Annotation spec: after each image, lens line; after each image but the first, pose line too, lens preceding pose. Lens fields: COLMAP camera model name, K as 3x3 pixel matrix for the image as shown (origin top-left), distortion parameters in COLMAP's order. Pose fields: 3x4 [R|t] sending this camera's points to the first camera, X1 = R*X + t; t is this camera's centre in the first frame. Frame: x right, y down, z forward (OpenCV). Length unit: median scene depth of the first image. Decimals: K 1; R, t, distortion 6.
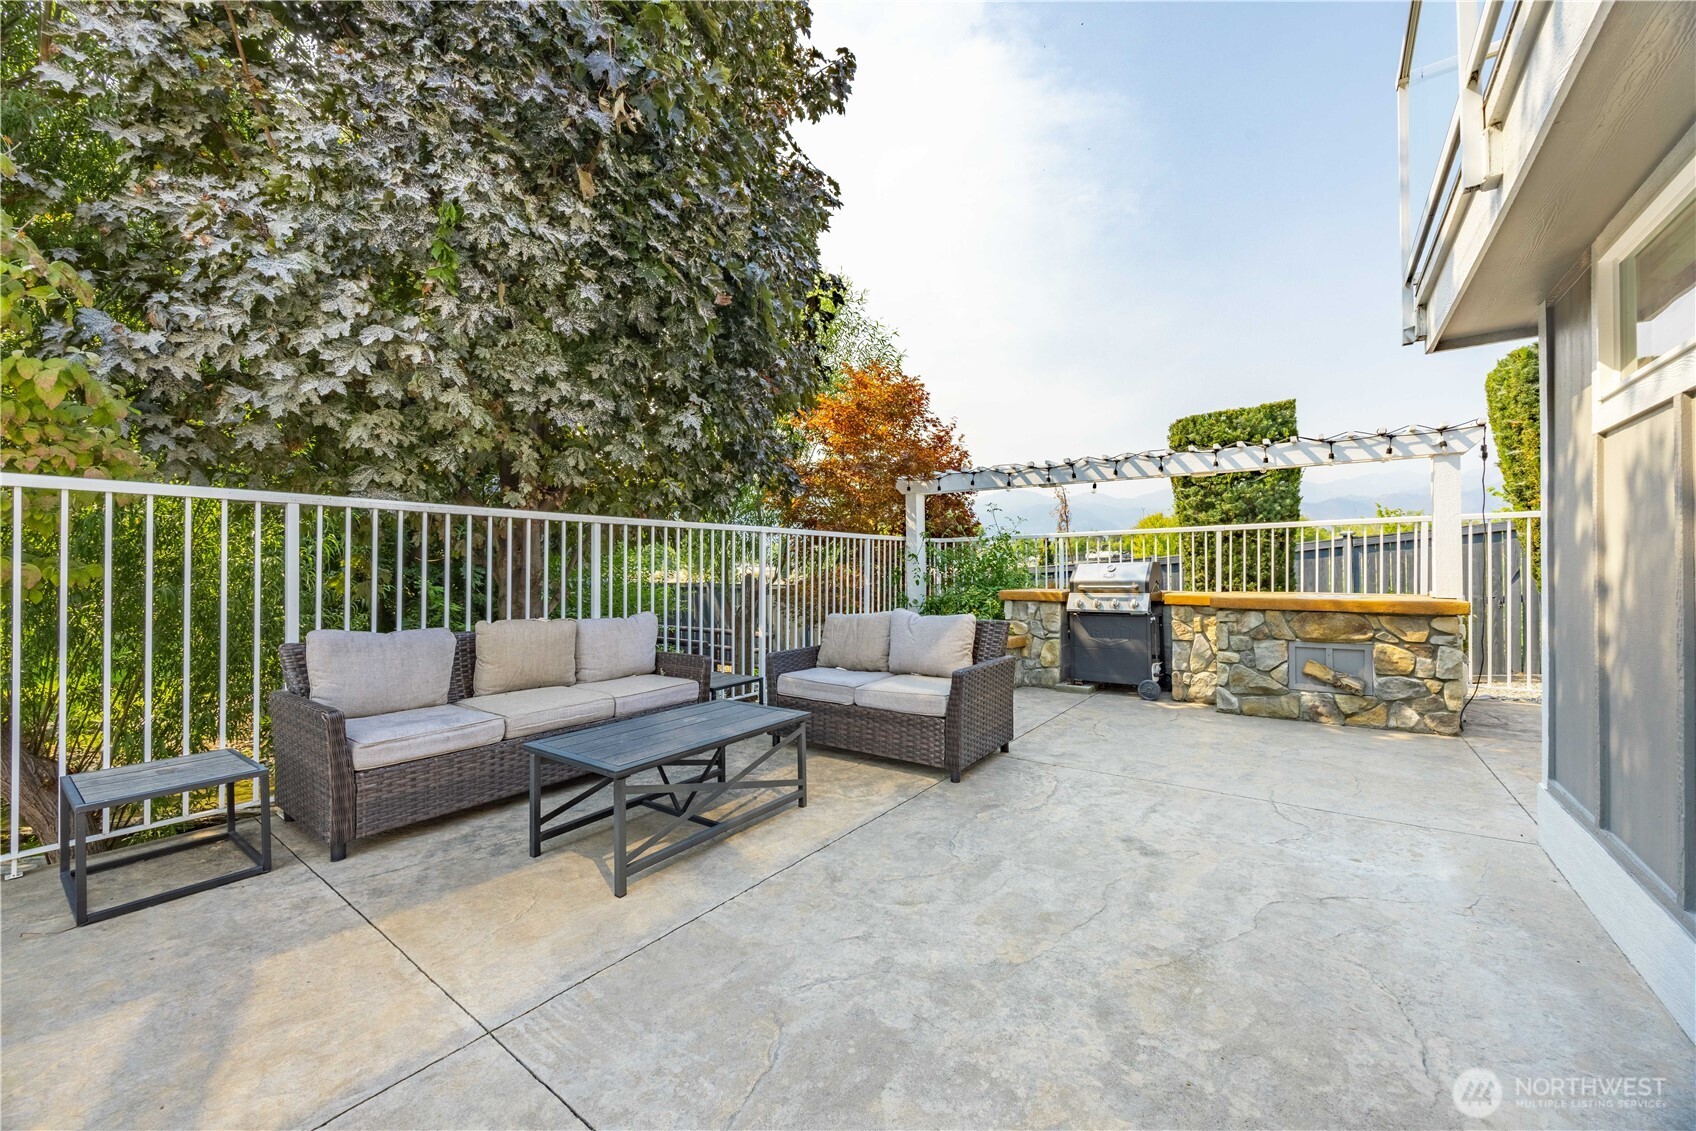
lens RADIAL K [[646.0, 0, 843.0], [0, 646.0, 560.7], [0, 0, 1]] dist [-0.002277, -0.000753]
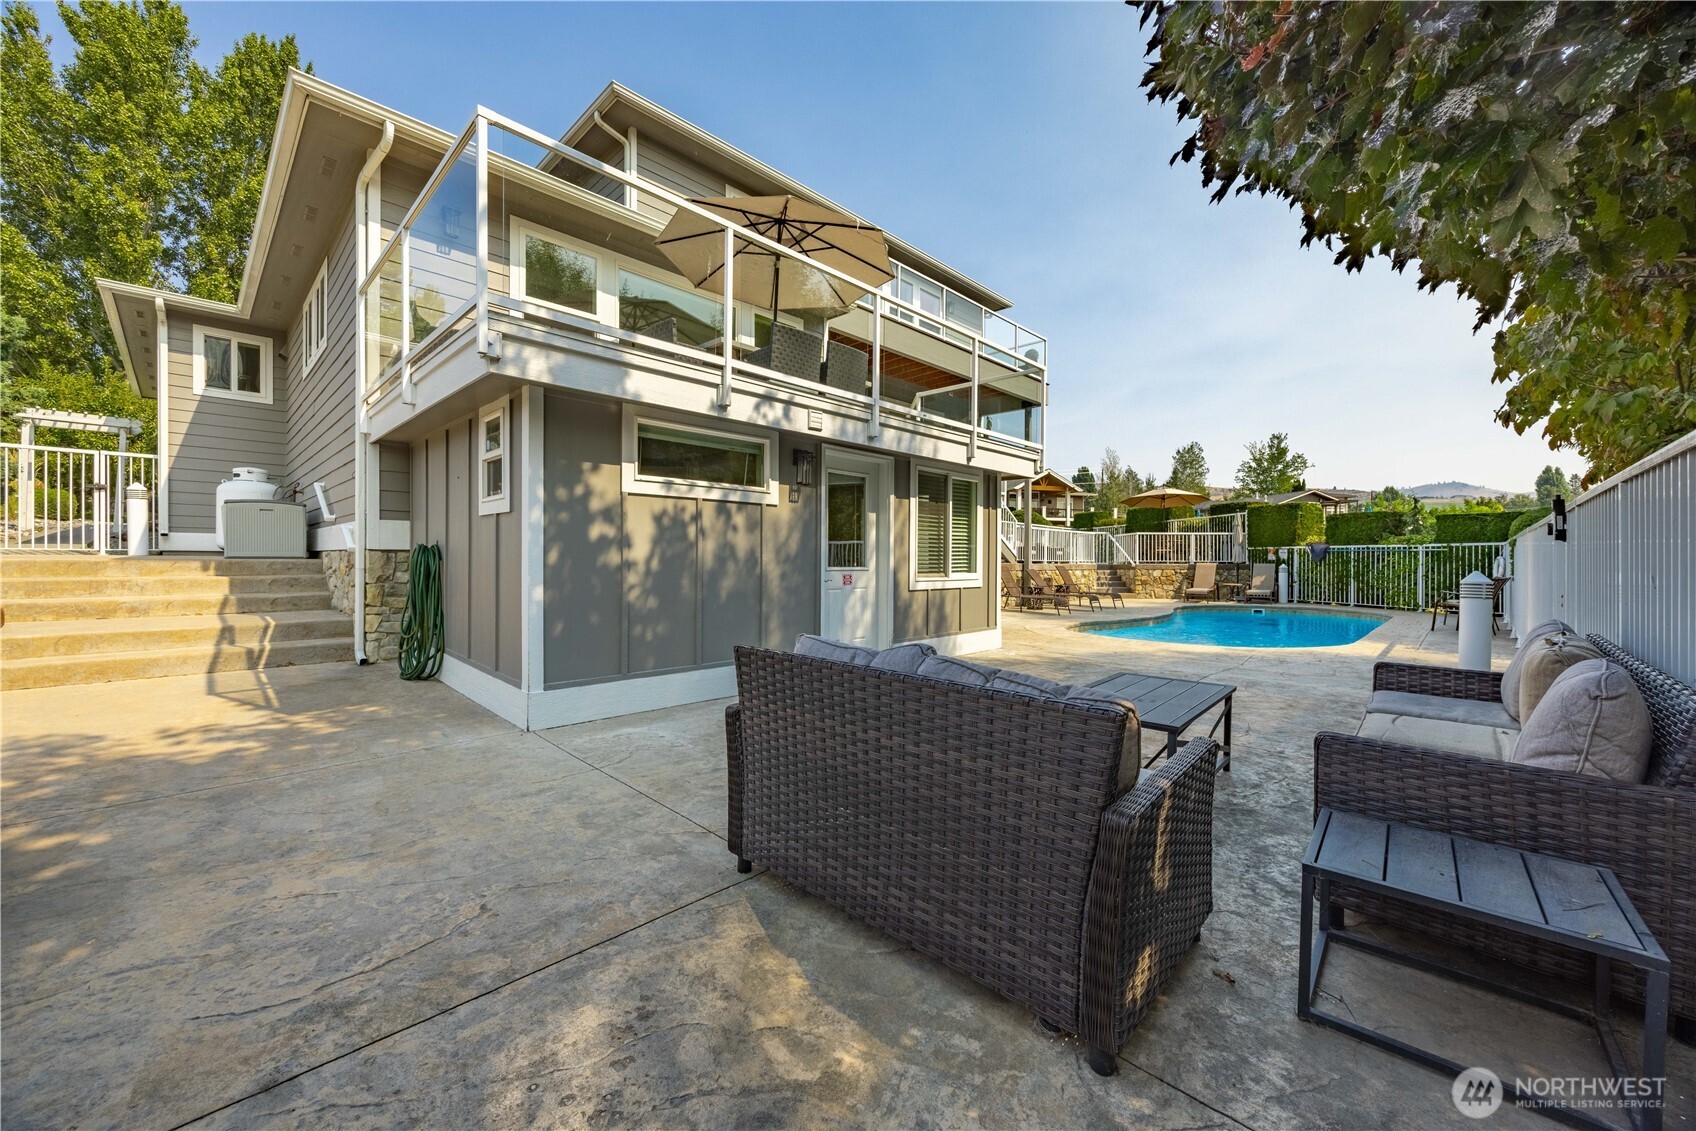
lens RADIAL K [[646.0, 0, 846.5], [0, 646.0, 563.2], [0, 0, 1]] dist [-0.002277, -0.000753]
pose [[-0.991990, -0.004130, 0.126251, 0.103307], [-0.004445, 0.999988, -0.002216, 0.026708], [-0.126240, -0.002760, -0.991996, 1.831283]]
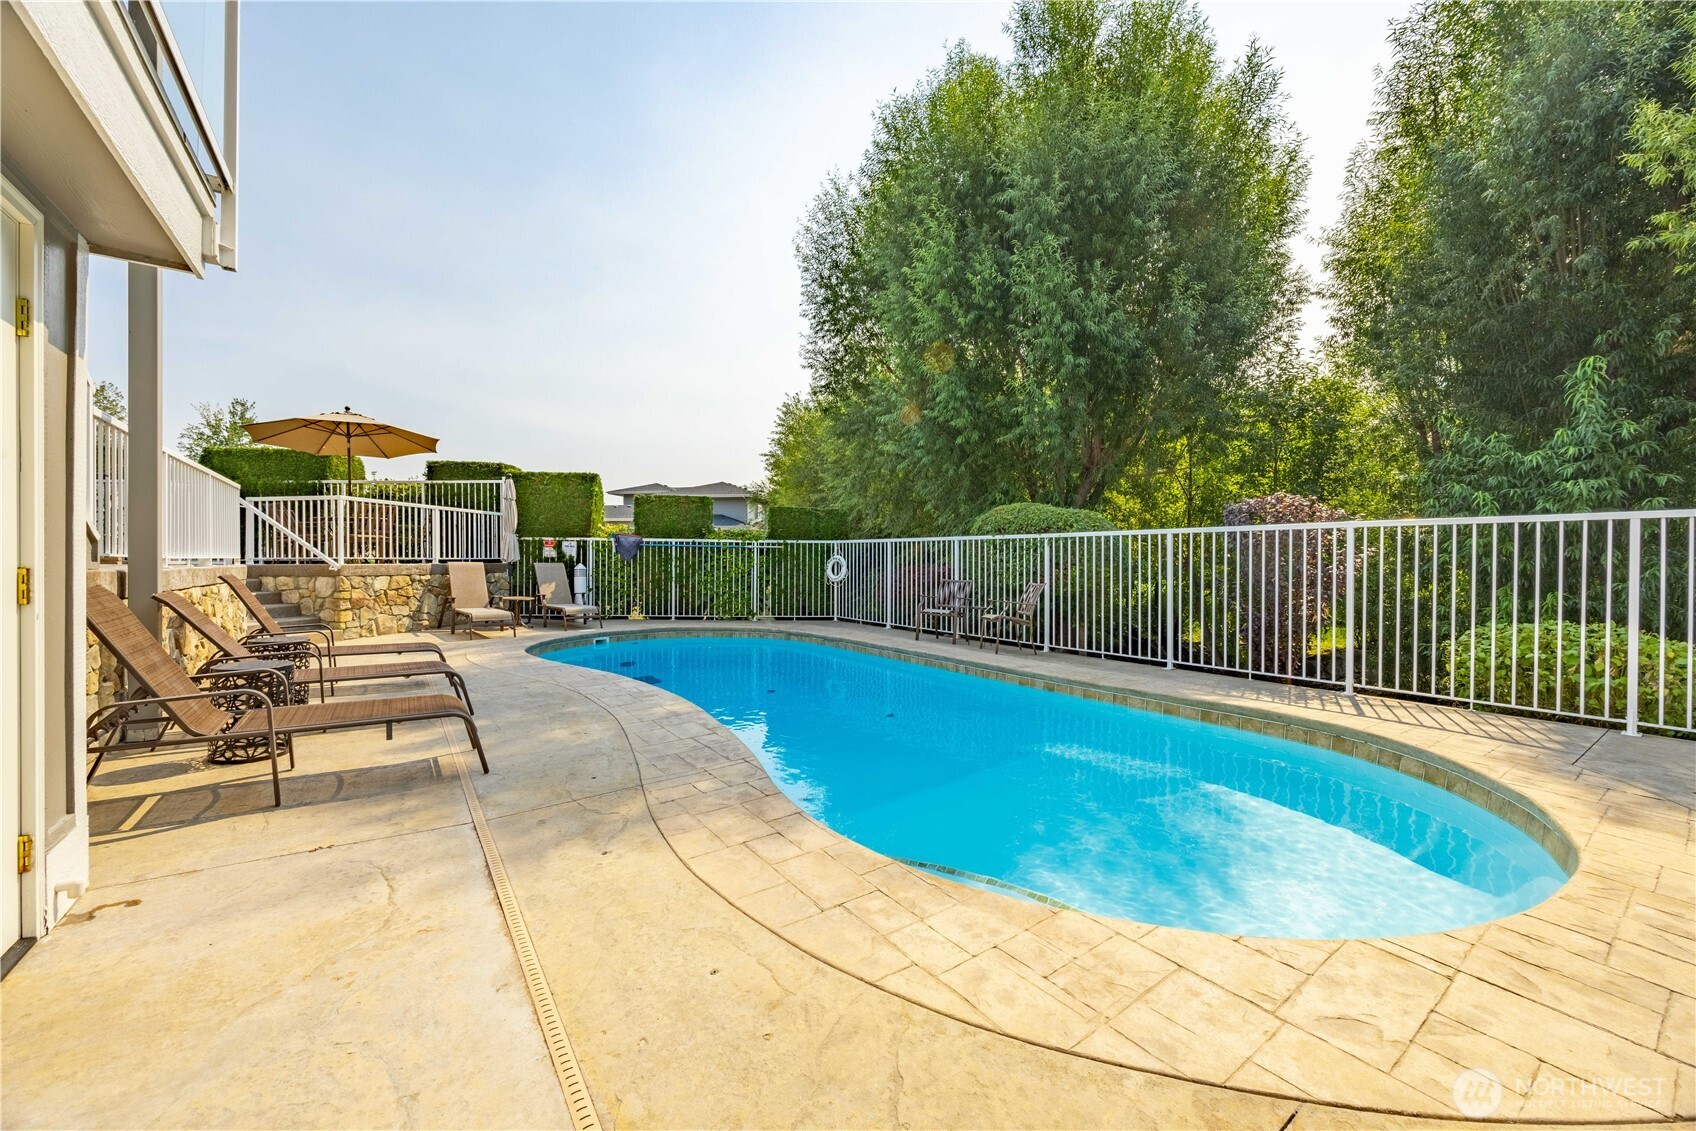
lens RADIAL K [[646.0, 0, 848.6], [0, 646.0, 562.7], [0, 0, 1]] dist [-0.002277, -0.000753]
pose [[-0.306983, 0.000116, -0.951715, 0.111099], [-0.000521, 1.000000, 0.000290, 0.020283], [0.951715, 0.000585, -0.306983, 1.064039]]
